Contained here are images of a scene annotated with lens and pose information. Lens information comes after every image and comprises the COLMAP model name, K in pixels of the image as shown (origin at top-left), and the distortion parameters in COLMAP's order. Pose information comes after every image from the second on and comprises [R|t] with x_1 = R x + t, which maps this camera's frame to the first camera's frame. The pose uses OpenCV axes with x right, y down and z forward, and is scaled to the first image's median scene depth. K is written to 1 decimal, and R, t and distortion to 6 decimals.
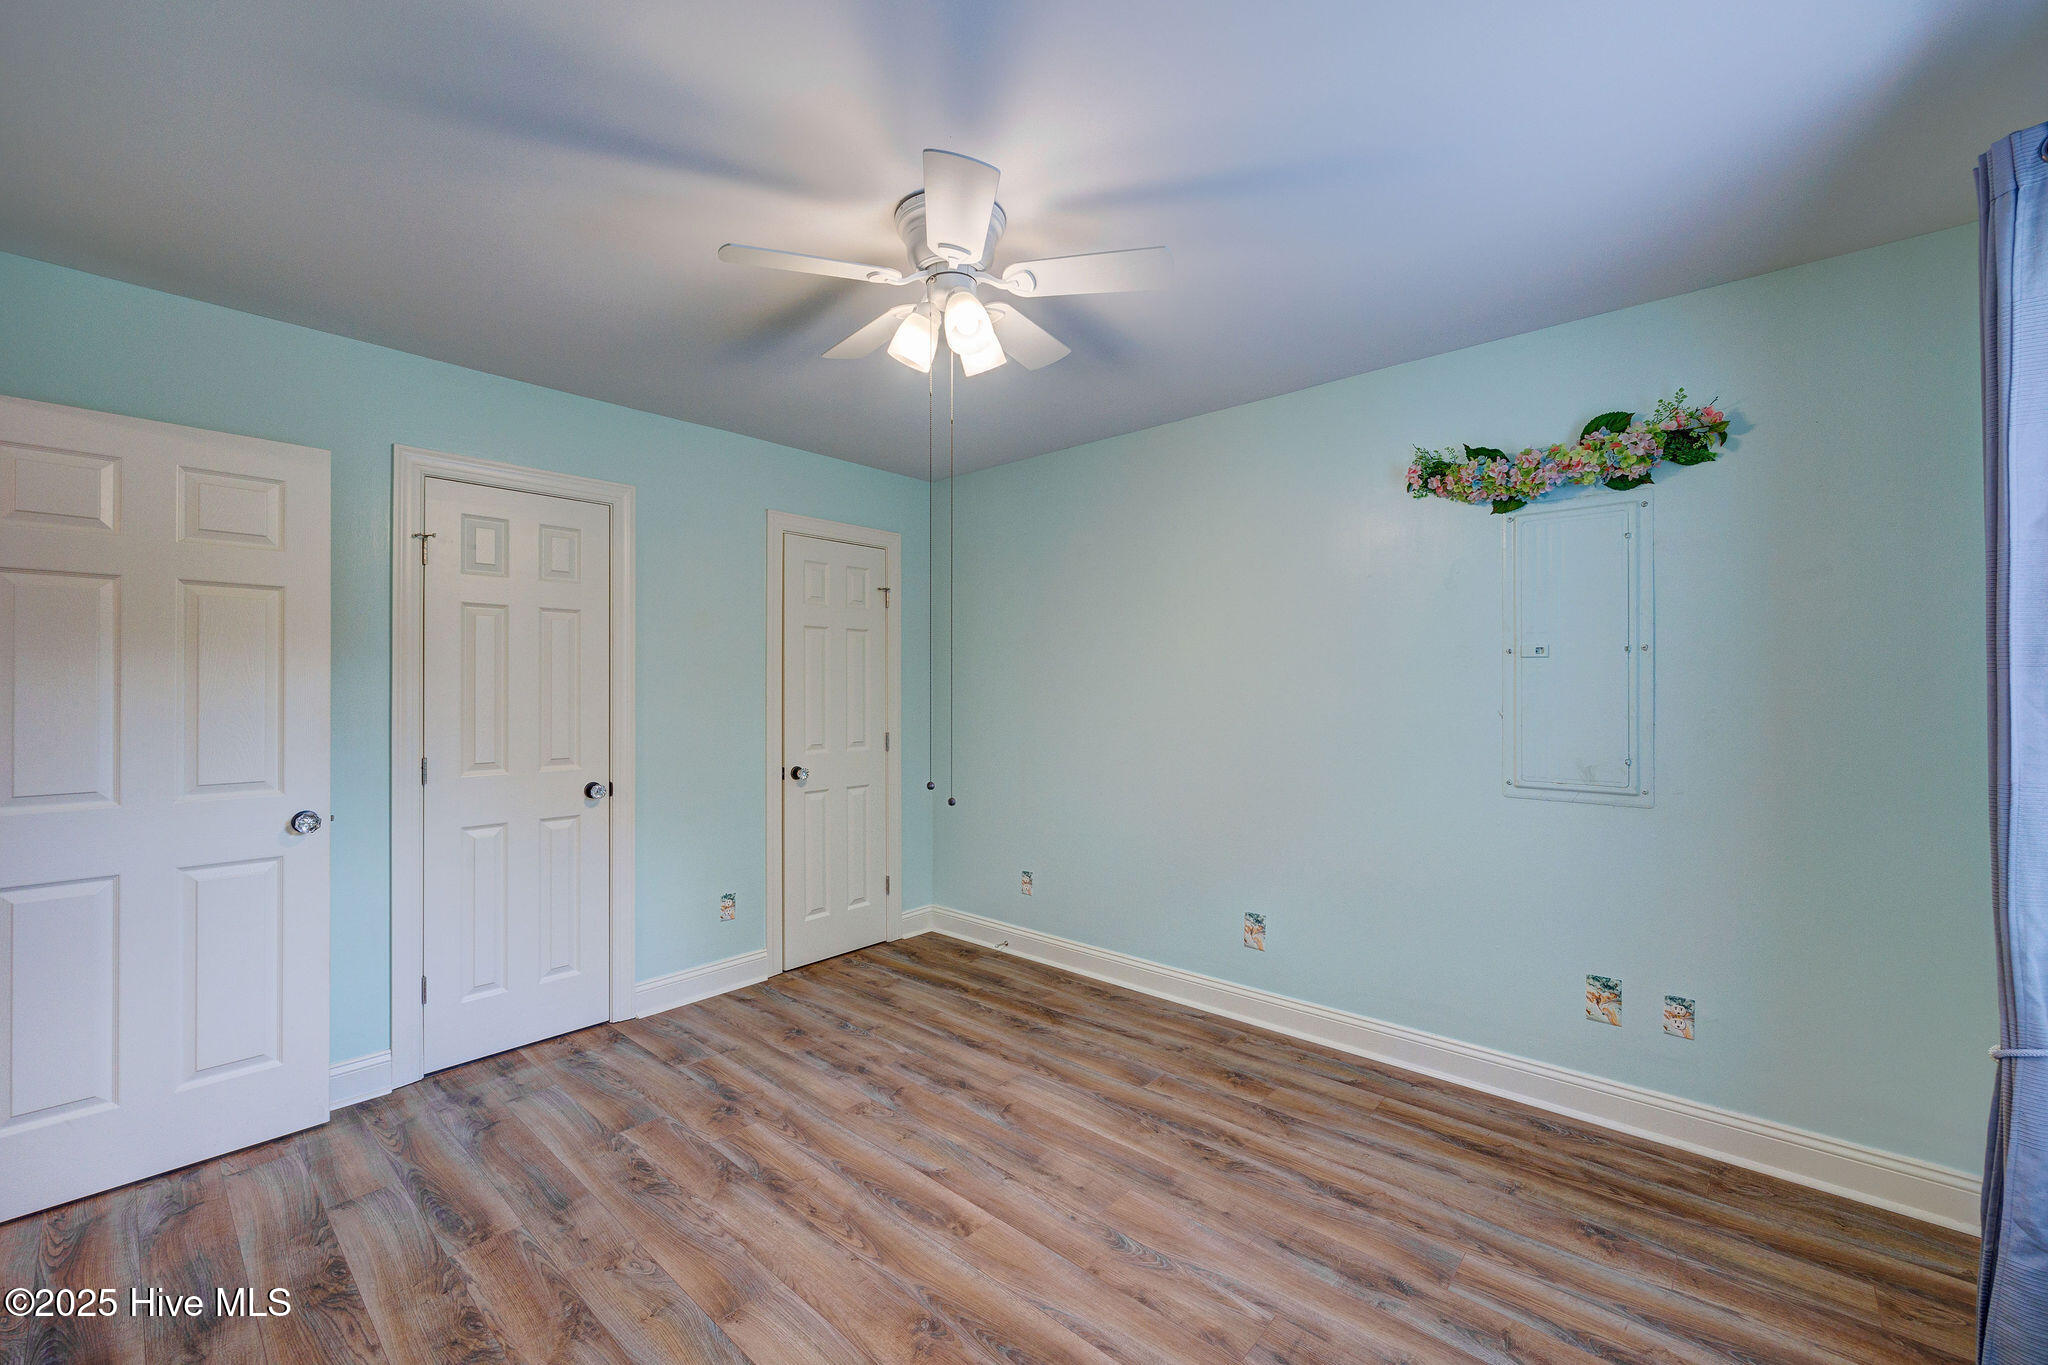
lens RADIAL K [[827.6, 0, 1009.7], [0, 827.6, 671.2], [0, 0, 1]] dist [-0.001274, 0.000031]
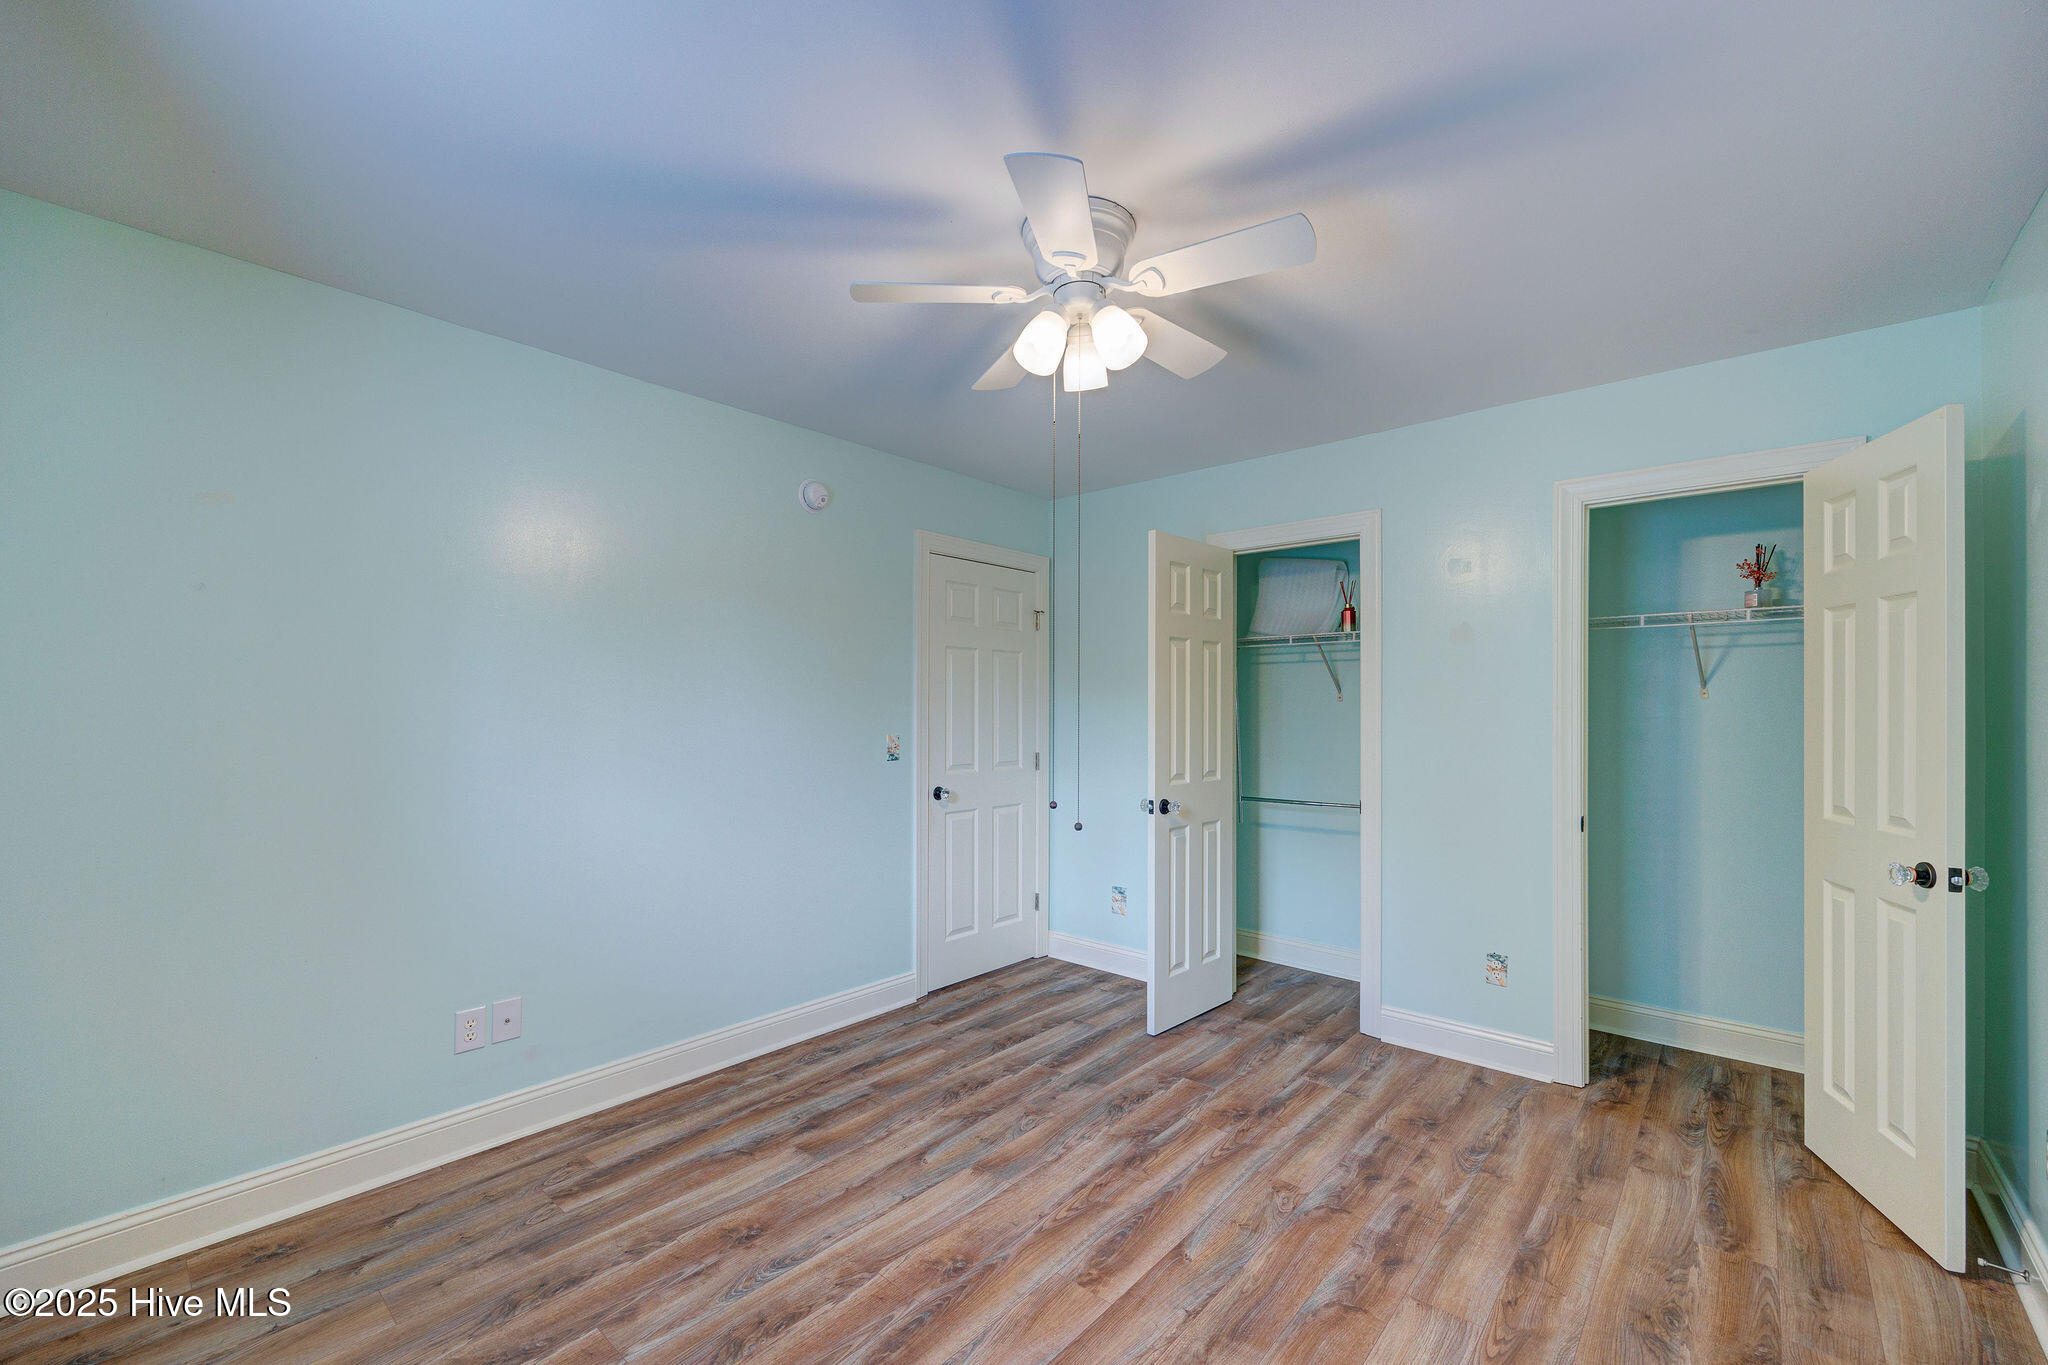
lens RADIAL K [[827.6, 0, 1035.3], [0, 827.6, 704.9], [0, 0, 1]] dist [-0.001274, 0.000031]
pose [[0.024109, -0.004246, -0.999700, 0.712966], [0.017594, 0.999838, -0.003822, 0.012445], [0.999555, -0.017496, 0.024180, 0.737819]]
